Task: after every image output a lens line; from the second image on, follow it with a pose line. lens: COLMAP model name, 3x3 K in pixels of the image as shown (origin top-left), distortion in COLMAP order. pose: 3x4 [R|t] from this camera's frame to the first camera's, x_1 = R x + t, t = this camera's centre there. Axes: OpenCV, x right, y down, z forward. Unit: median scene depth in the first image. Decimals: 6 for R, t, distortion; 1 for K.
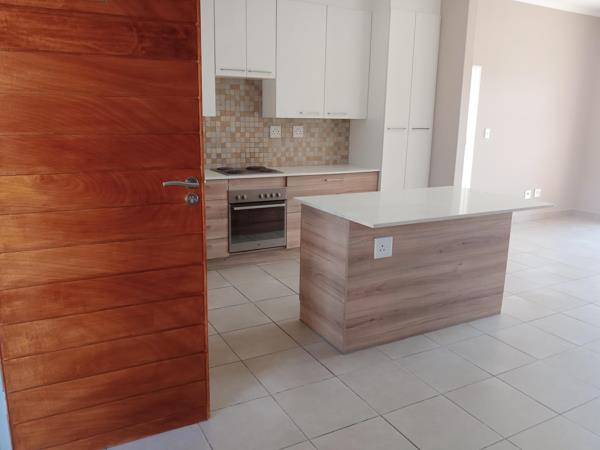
lens RADIAL K [[475.1, 0, 305.6], [0, 475.1, 236.7], [0, 0, 1]] dist [0.031259, -0.002751]
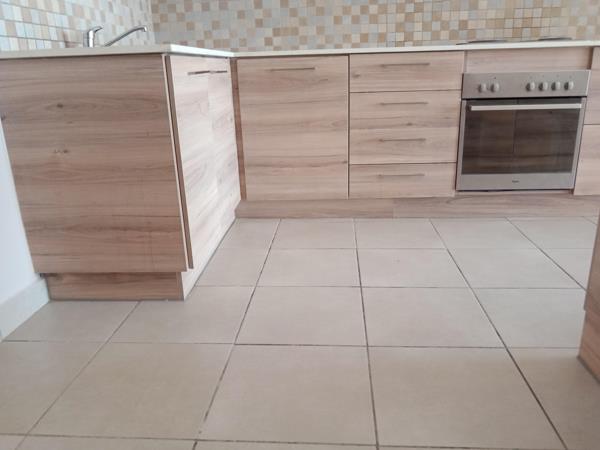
lens RADIAL K [[482.1, 0, 303.3], [0, 482.1, 225.9], [0, 0, 1]] dist [0.019505, -0.053044]
pose [[0.838436, 0.122198, -0.531124, -0.003120], [-0.086343, 0.992014, 0.091936, 0.036054], [0.538117, -0.031224, 0.842292, 0.391375]]
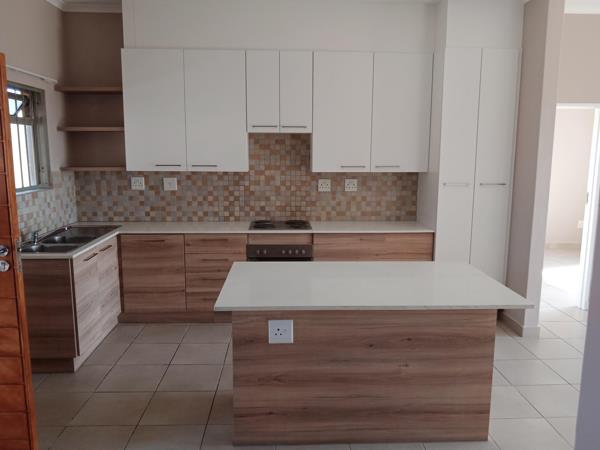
lens RADIAL K [[482.1, 0, 303.3], [0, 482.1, 225.9], [0, 0, 1]] dist [0.019505, -0.053044]
pose [[0.894952, 0.054607, -0.442807, 0.350429], [-0.098440, 0.992191, -0.076597, -0.063545], [0.435167, 0.112141, 0.893339, 0.127310]]
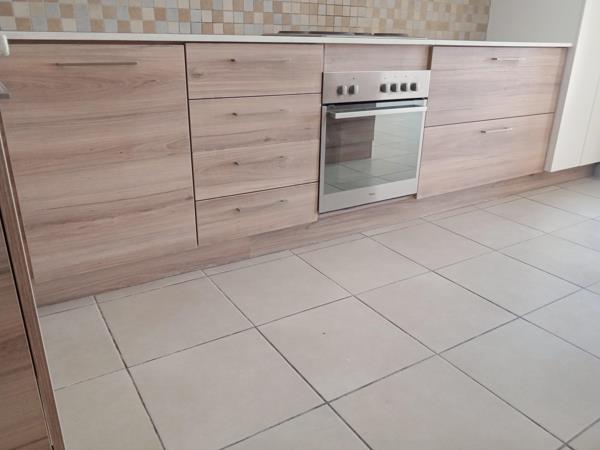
lens RADIAL K [[482.1, 0, 303.3], [0, 482.1, 225.9], [0, 0, 1]] dist [0.019505, -0.053044]
pose [[0.998277, -0.022302, 0.054274, -0.187527], [0.015334, 0.991966, 0.125575, -0.012721], [-0.056638, -0.124527, 0.990598, 0.491282]]
